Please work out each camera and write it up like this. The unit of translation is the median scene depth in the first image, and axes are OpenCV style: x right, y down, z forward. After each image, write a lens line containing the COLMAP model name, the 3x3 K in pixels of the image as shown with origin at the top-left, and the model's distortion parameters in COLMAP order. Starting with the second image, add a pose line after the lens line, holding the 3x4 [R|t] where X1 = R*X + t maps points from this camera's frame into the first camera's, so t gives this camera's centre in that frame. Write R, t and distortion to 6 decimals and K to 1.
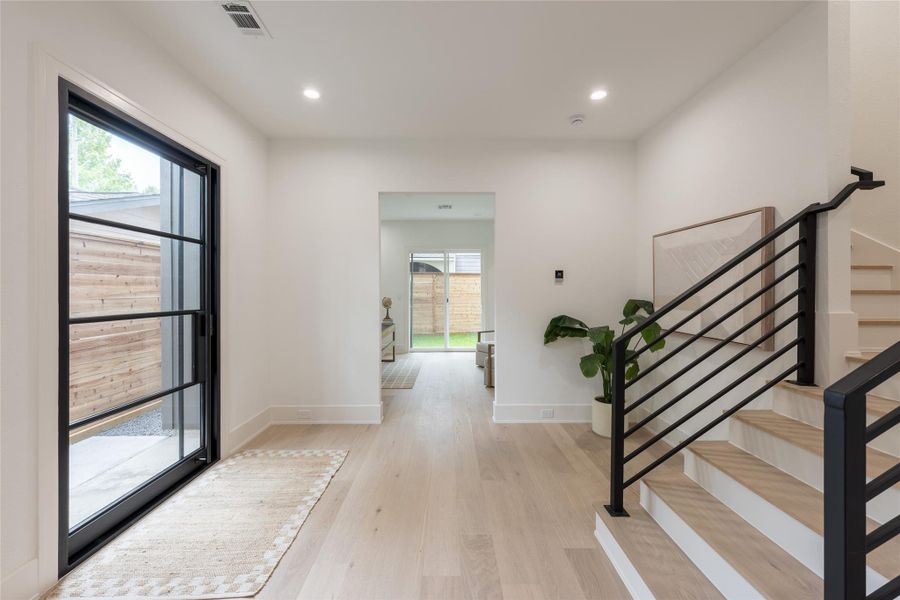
lens RADIAL K [[359.0, 0, 450.9], [0, 359.0, 294.3], [0, 0, 1]] dist [-0.001181, -0.000257]
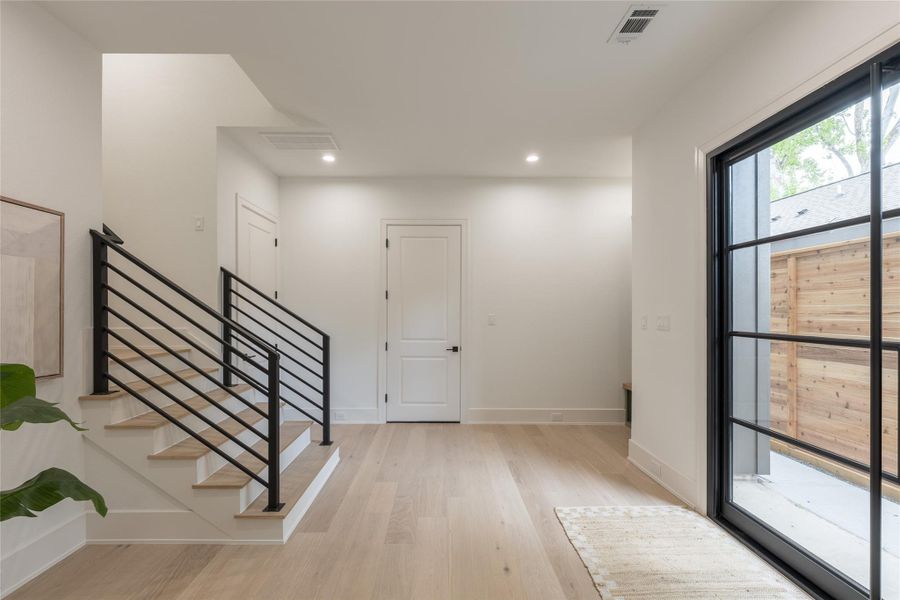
lens RADIAL K [[389.4, 0, 445.5], [0, 389.4, 315.2], [0, 0, 1]] dist [-0.000489, -0.000277]
pose [[-0.999997, -0.000587, -0.002376, -0.045159], [-0.000618, 0.999914, 0.013084, -0.002879], [0.002368, 0.013085, -0.999912, 1.561370]]
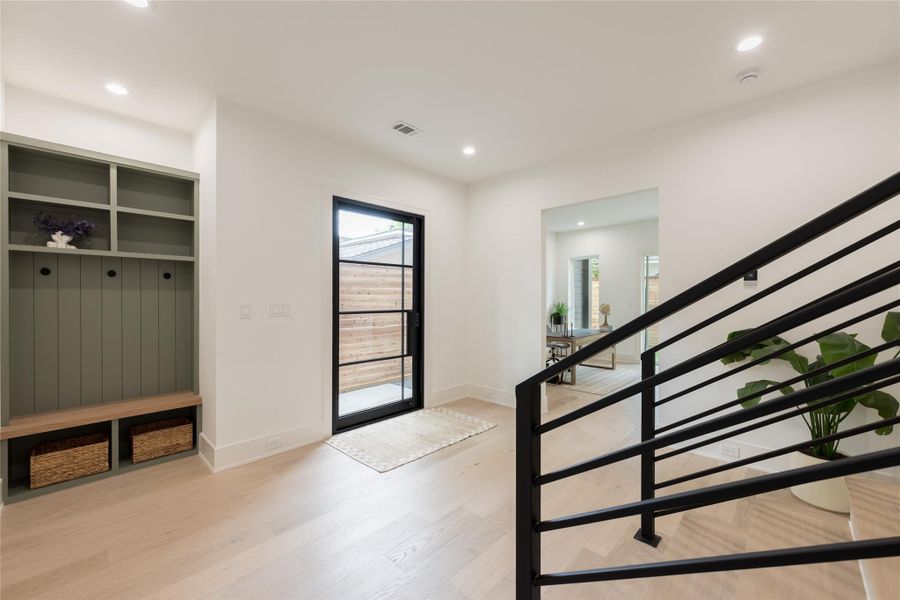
lens RADIAL K [[355.7, 0, 448.0], [0, 355.7, 300.3], [0, 0, 1]] dist [0.000511, -0.000062]
pose [[0.709739, 0.003941, -0.704454, 0.527311], [-0.005055, 0.999987, 0.000502, 0.001124], [0.704447, 0.003205, 0.709750, -0.001055]]
